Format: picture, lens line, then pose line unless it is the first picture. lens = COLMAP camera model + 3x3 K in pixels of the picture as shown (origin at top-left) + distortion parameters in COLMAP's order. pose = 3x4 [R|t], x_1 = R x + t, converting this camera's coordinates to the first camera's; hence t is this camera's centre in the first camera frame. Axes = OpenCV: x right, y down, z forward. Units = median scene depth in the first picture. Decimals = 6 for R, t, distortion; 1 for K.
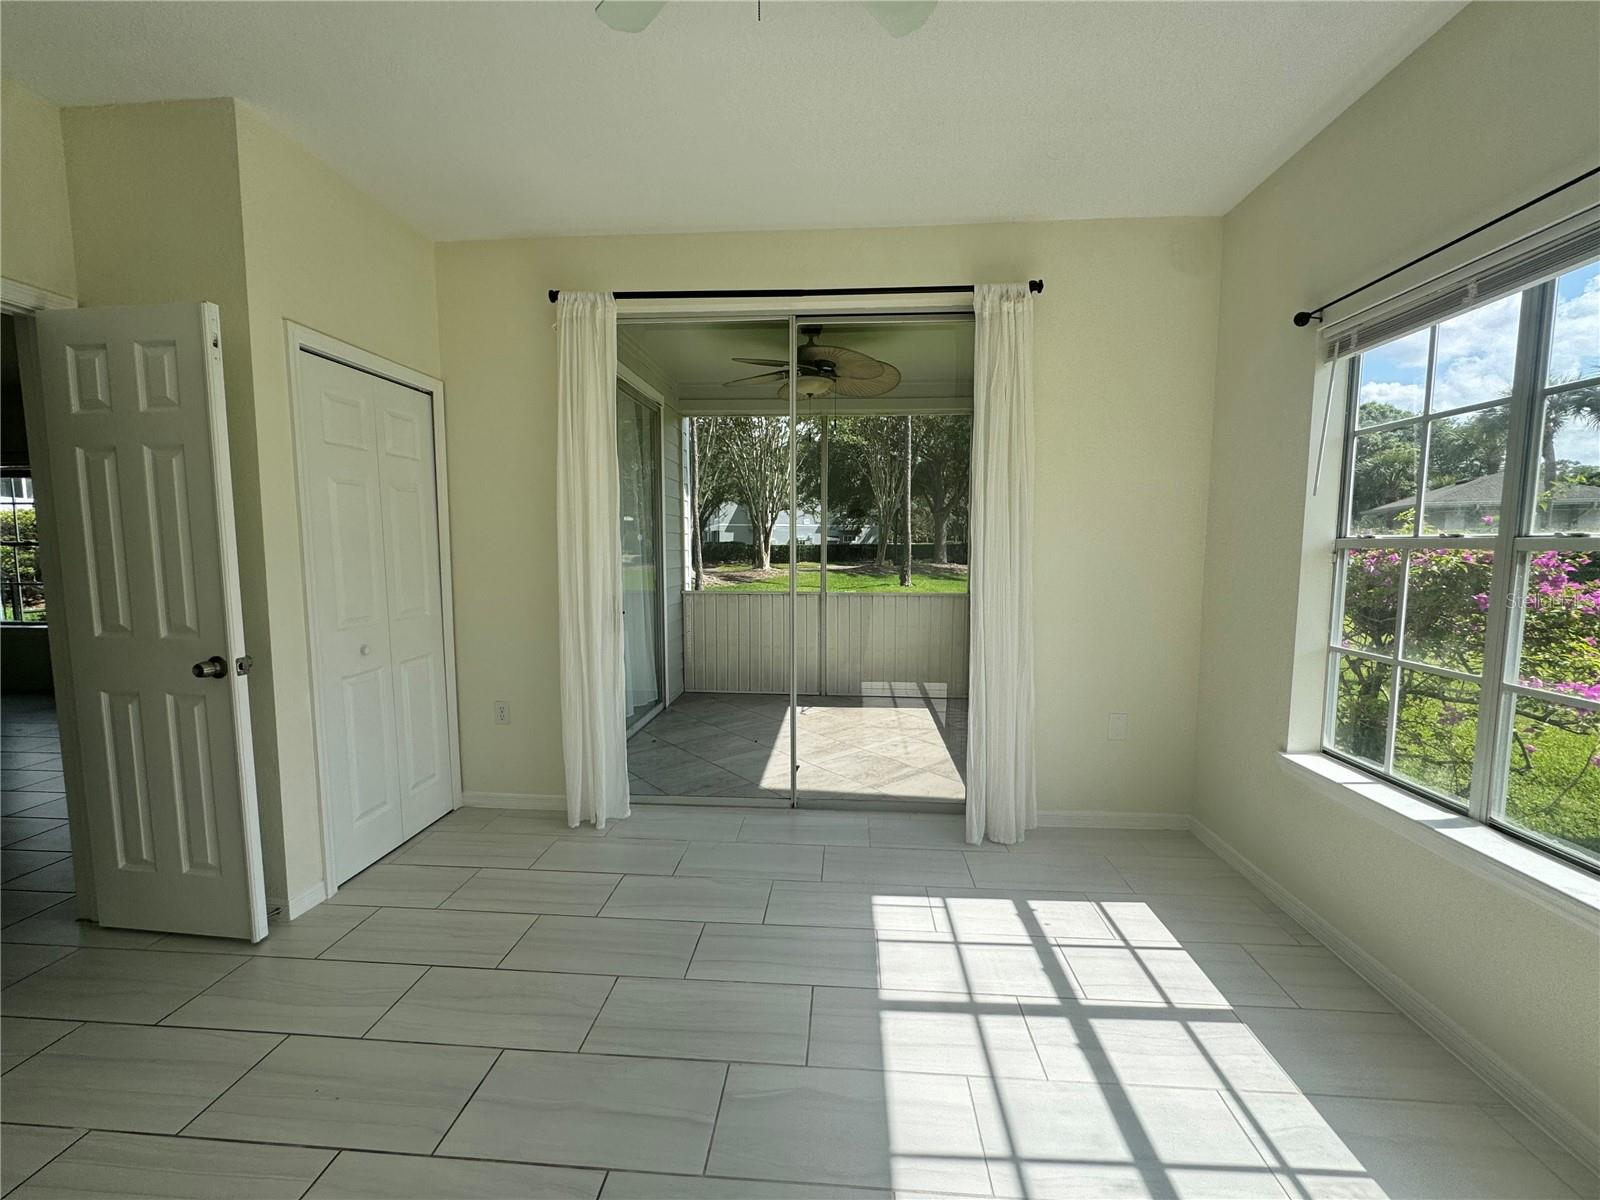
lens RADIAL K [[639.7, 0, 803.3], [0, 639.7, 599.4], [0, 0, 1]] dist [-0.002354, -0.000329]
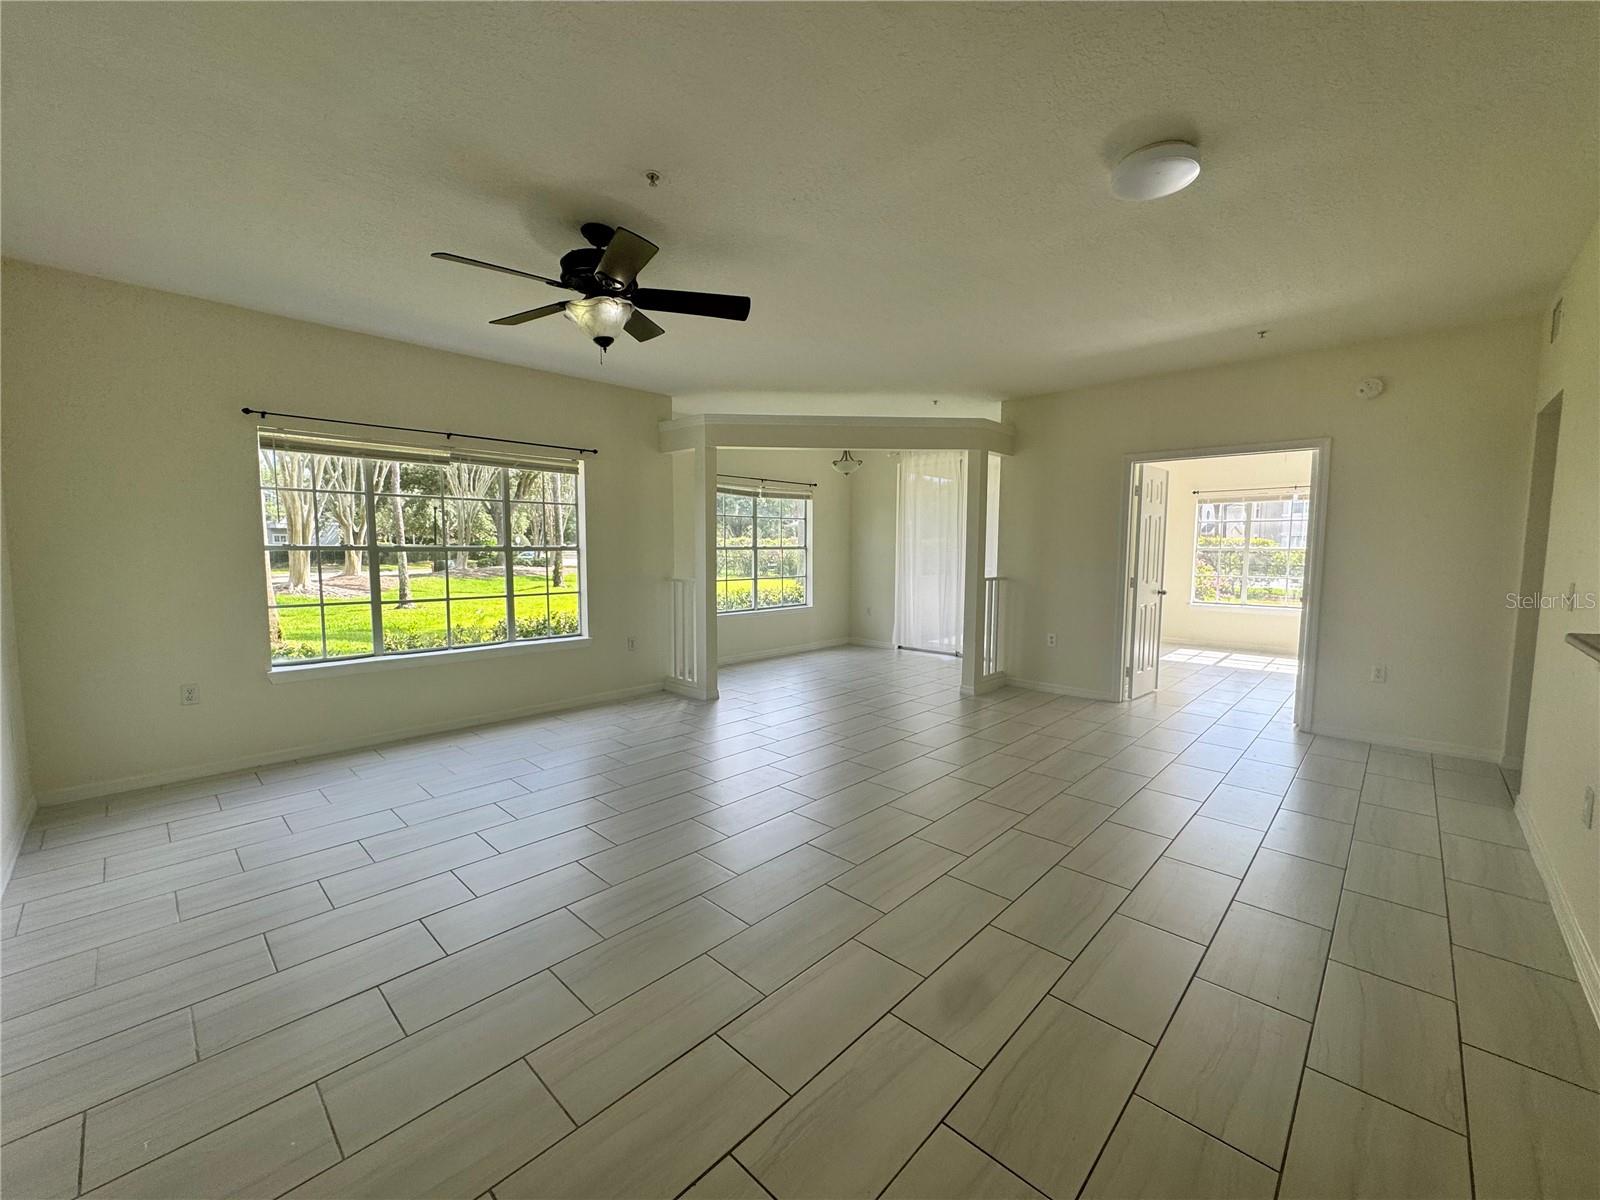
lens RADIAL K [[640.4, 0, 802.8], [0, 640.4, 599.7], [0, 0, 1]] dist [-0.001744, 0.000004]
pose [[0.634891, -0.062170, 0.770096, -3.592598], [0.062640, 0.997618, 0.028895, -0.040435], [-0.770058, 0.029894, 0.637273, 0.332834]]
